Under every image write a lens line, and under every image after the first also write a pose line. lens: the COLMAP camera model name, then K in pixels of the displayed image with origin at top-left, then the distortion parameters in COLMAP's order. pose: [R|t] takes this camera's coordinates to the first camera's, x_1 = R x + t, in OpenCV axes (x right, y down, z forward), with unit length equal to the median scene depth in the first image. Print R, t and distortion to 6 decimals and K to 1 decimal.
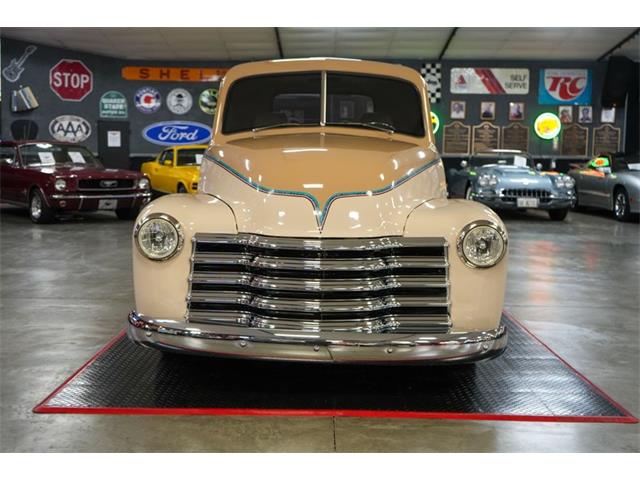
lens RADIAL K [[739.9, 0, 319.4], [0, 739.9, 241.1], [0, 0, 1]] dist [0.003520, 0.000000]
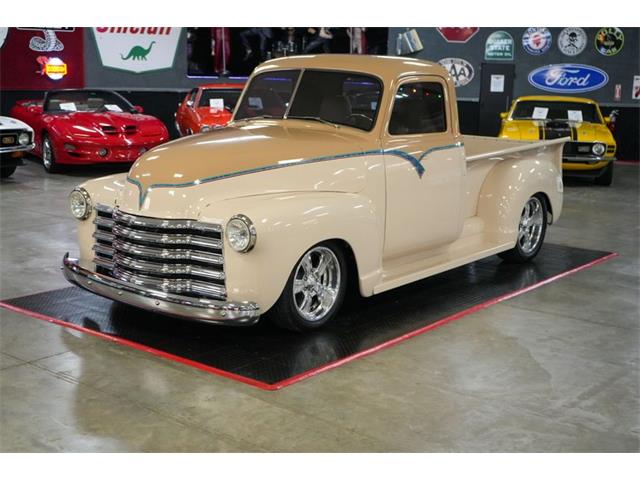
lens RADIAL K [[906.2, 0, 321.2], [0, 906.2, 241.9], [0, 0, 1]] dist [-0.021543, 0.000000]
pose [[0.793975, 0.119710, -0.596047, 0.274592], [-0.083119, 0.992590, 0.088632, -0.028451], [0.602241, -0.020828, 0.798043, -0.030411]]
